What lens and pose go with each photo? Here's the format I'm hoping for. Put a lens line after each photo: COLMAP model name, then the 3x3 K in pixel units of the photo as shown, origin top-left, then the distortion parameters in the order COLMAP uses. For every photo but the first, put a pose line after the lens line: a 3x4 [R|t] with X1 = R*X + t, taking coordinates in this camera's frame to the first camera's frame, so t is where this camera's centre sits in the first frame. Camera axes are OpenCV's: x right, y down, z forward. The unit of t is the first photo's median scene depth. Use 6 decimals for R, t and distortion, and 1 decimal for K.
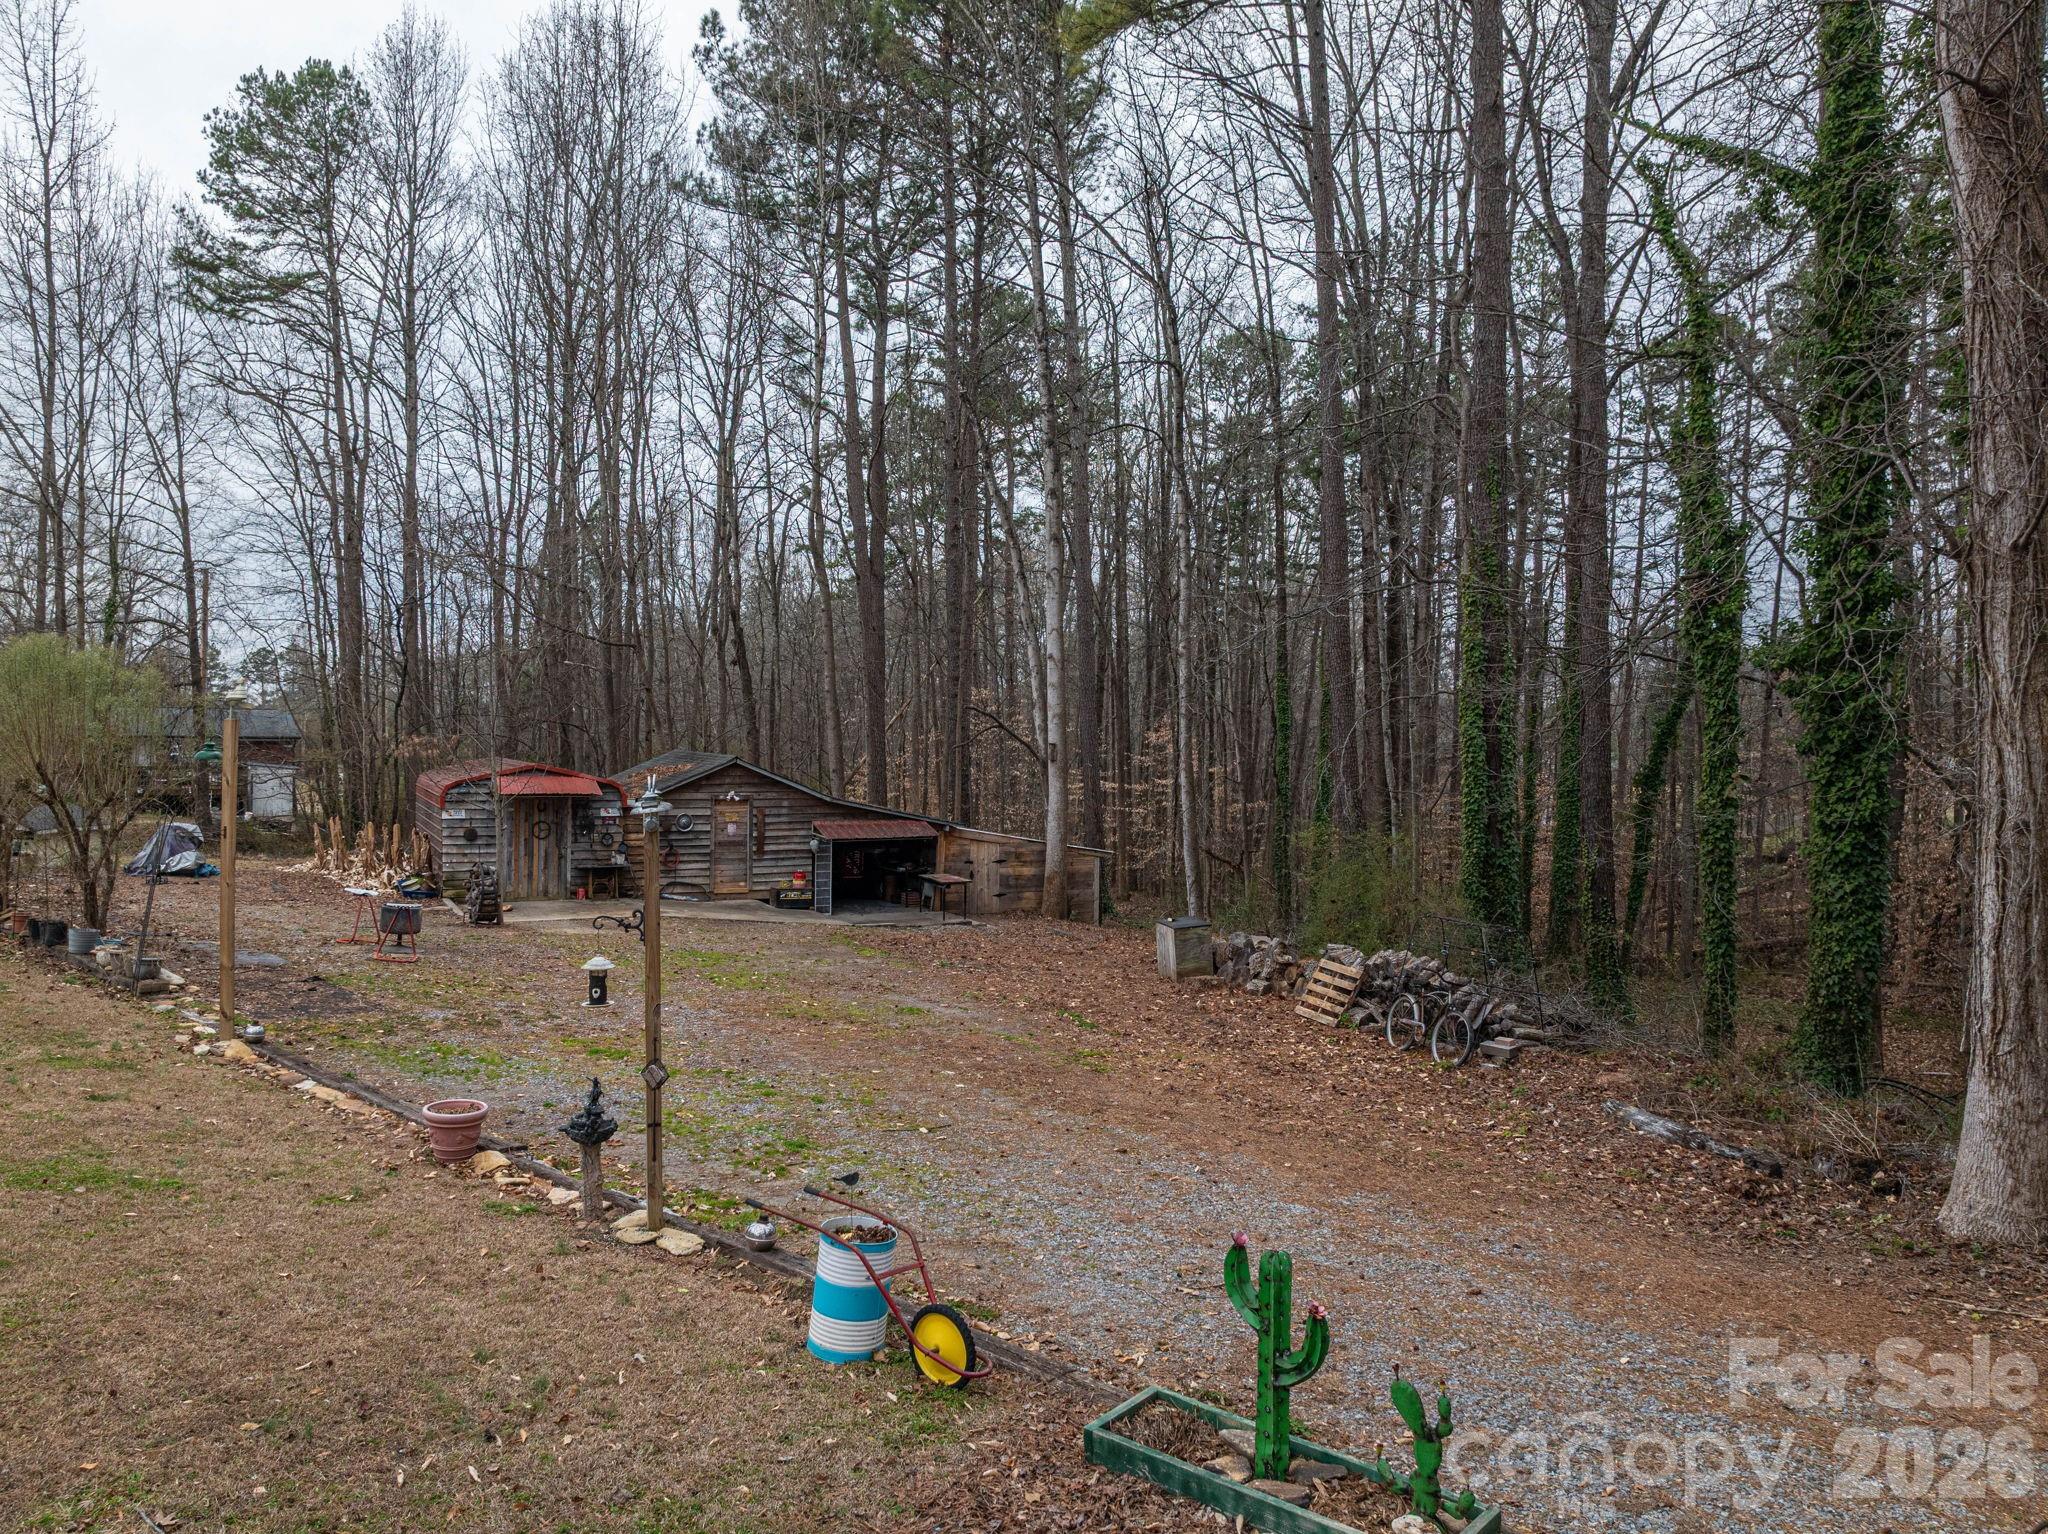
lens RADIAL K [[1455.0, 0, 1027.7], [0, 1455.0, 760.2], [0, 0, 1]] dist [-0.031878, -0.006461]
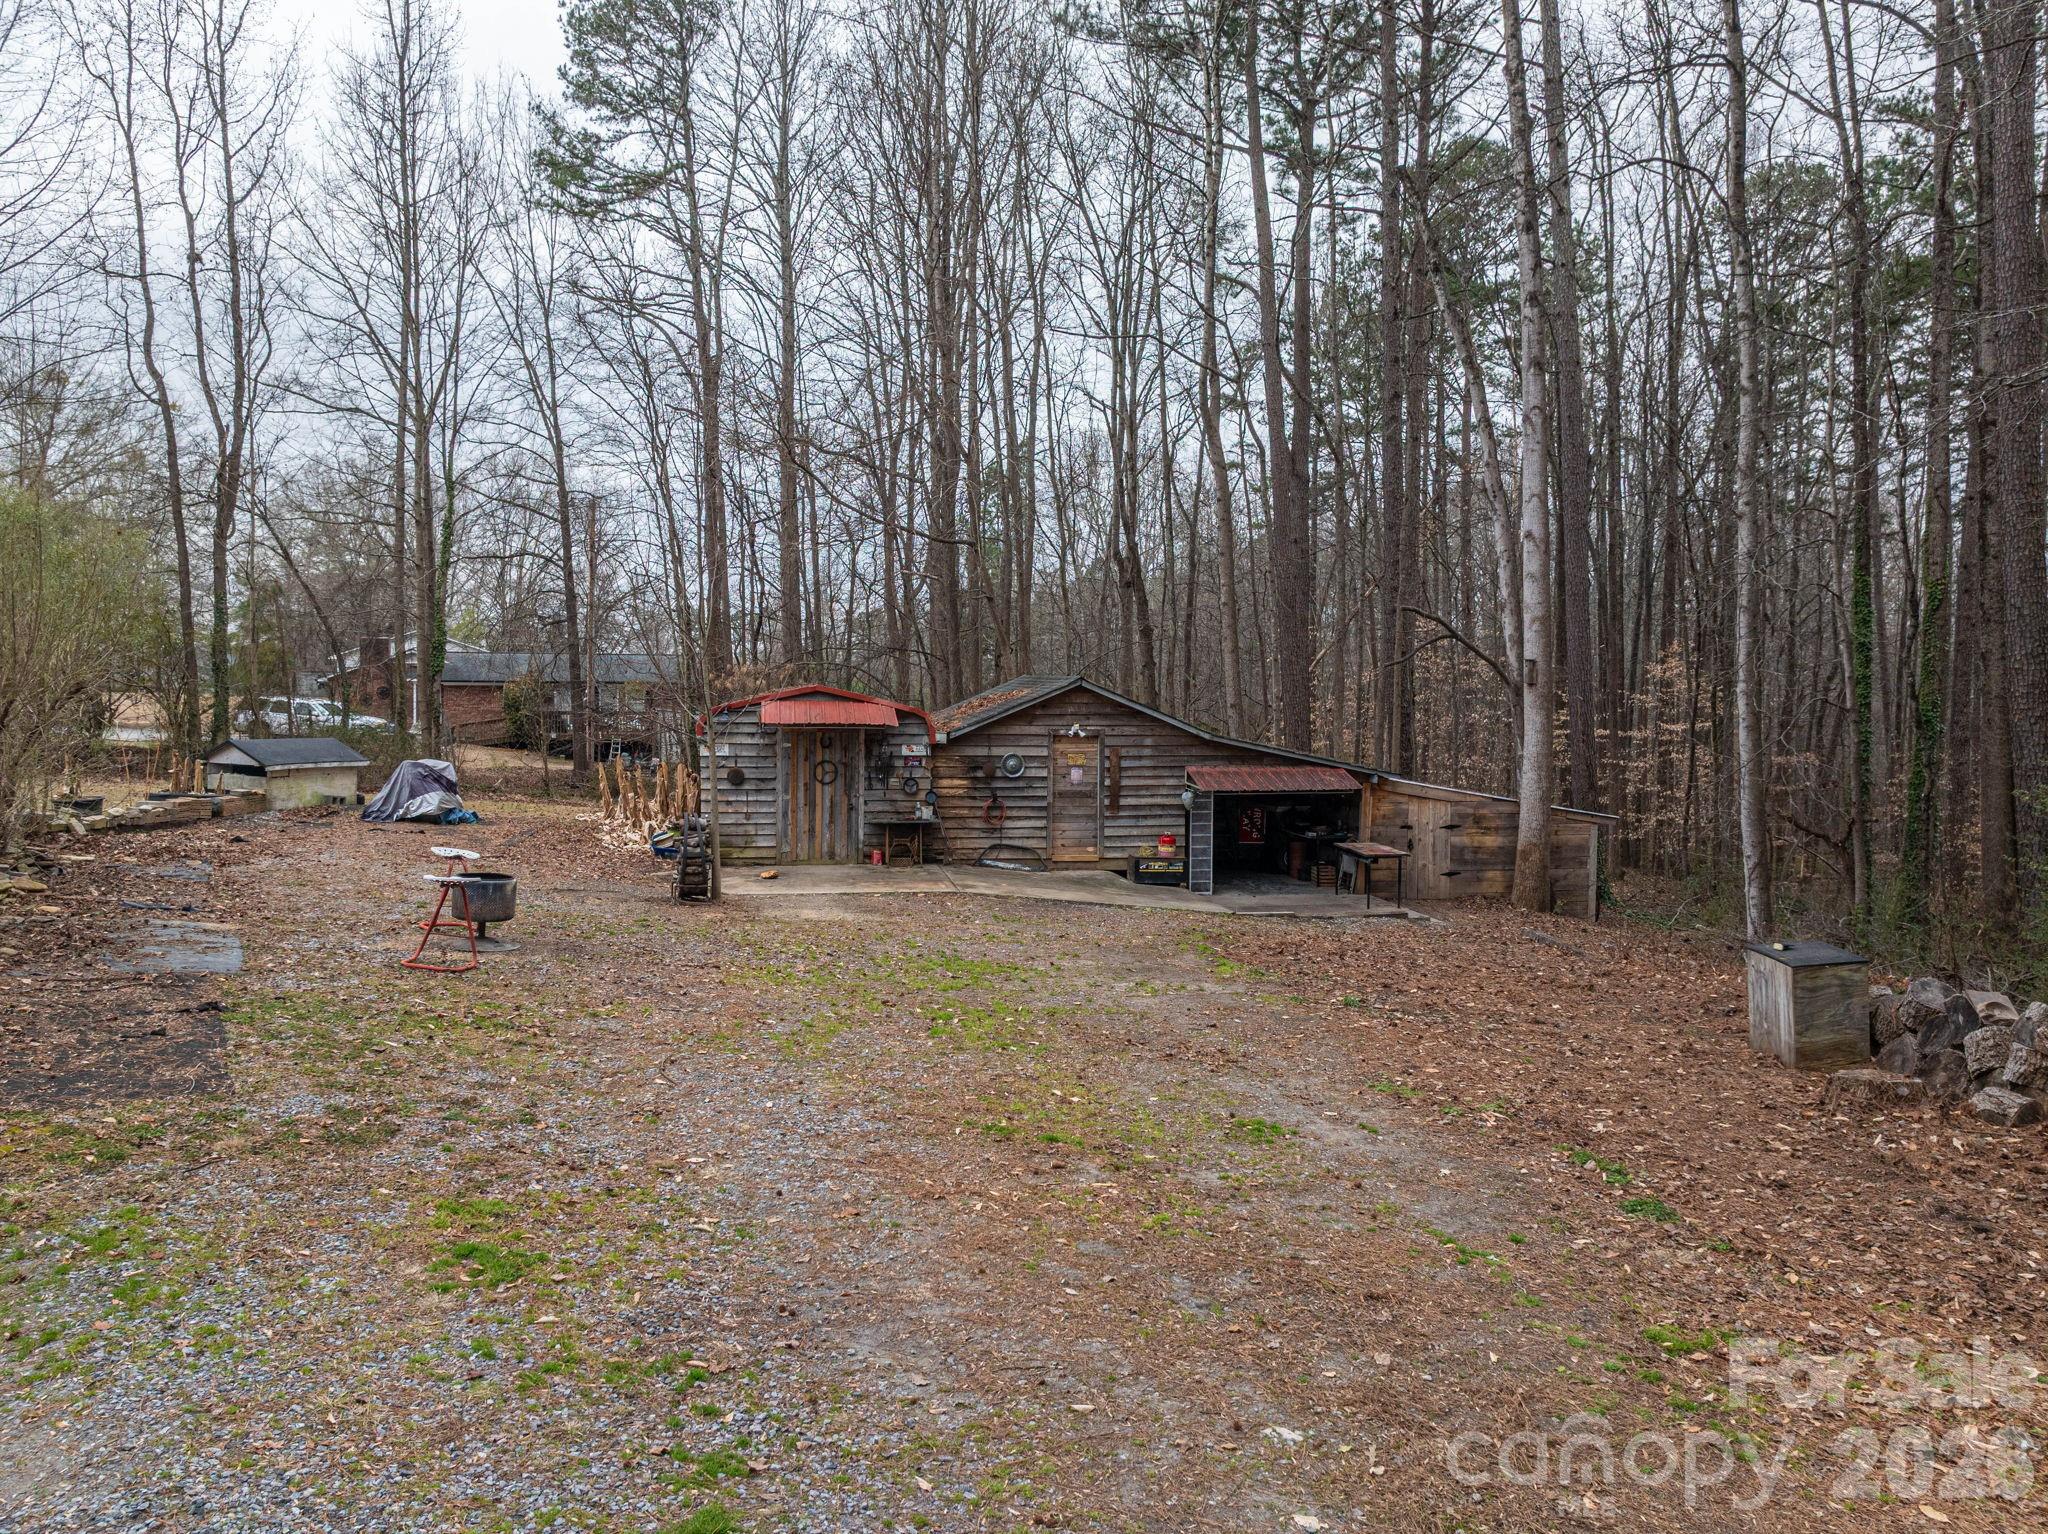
lens RADIAL K [[1455.0, 0, 1034.3], [0, 1455.0, 752.3], [0, 0, 1]] dist [-0.031878, -0.006461]
pose [[0.955256, 0.008784, -0.295649, -0.004564], [-0.001907, 0.999721, 0.023539, 0.017381], [0.295773, -0.021922, 0.955007, 0.271458]]
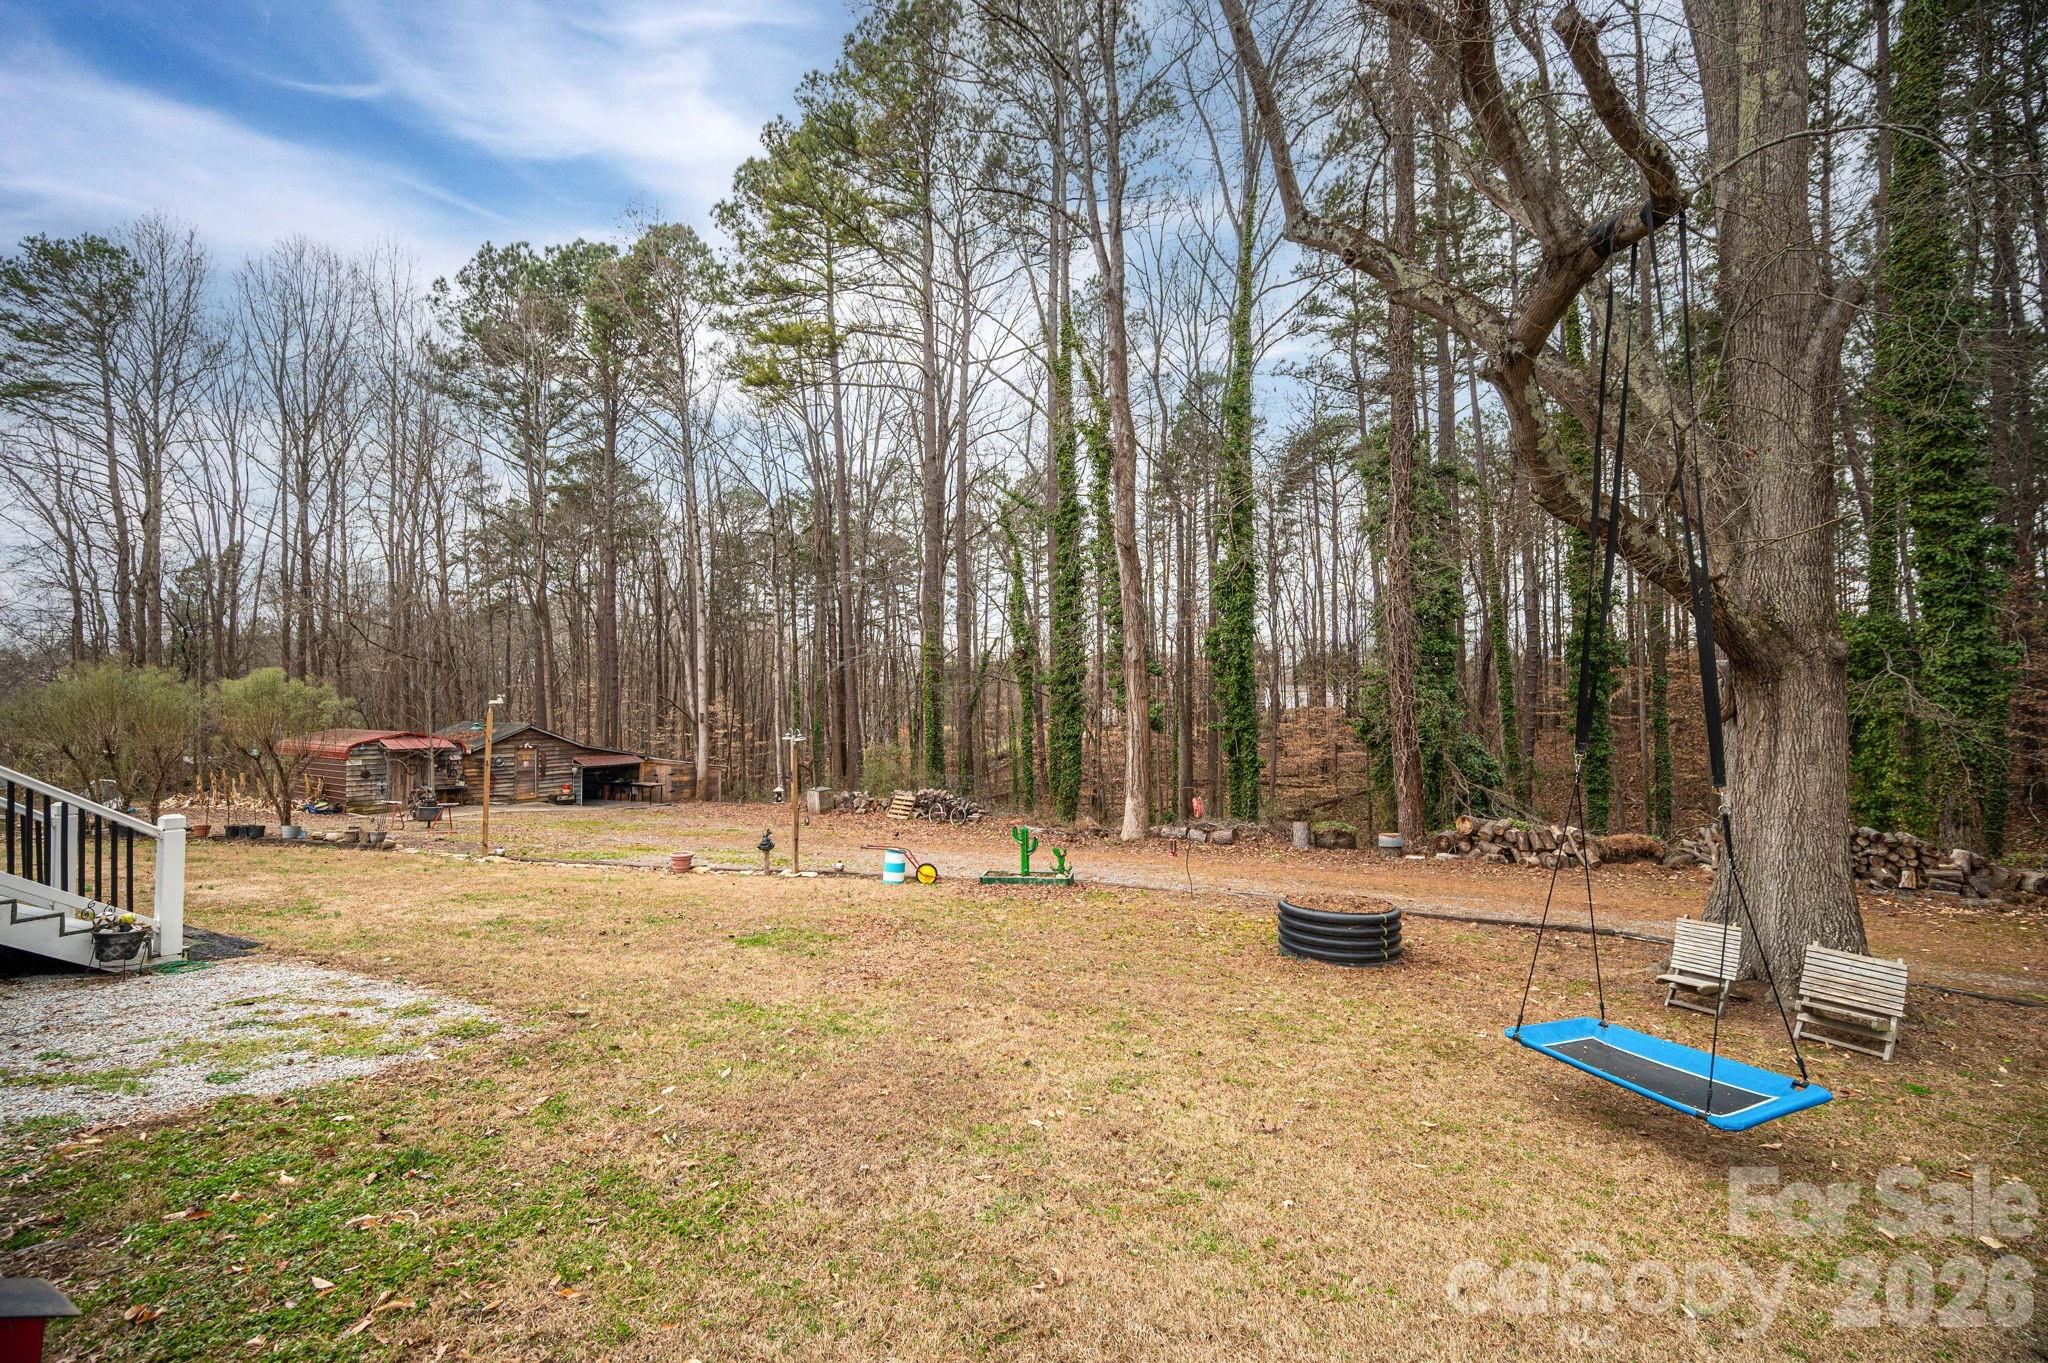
lens RADIAL K [[828.1, 0, 1021.3], [0, 828.1, 686.2], [0, 0, 1]] dist [-0.000352, 0.000014]
pose [[0.857174, -0.004016, 0.515011, -0.196750], [0.023185, 0.999257, -0.030798, -0.003678], [-0.514504, 0.038340, 0.856630, -0.207792]]
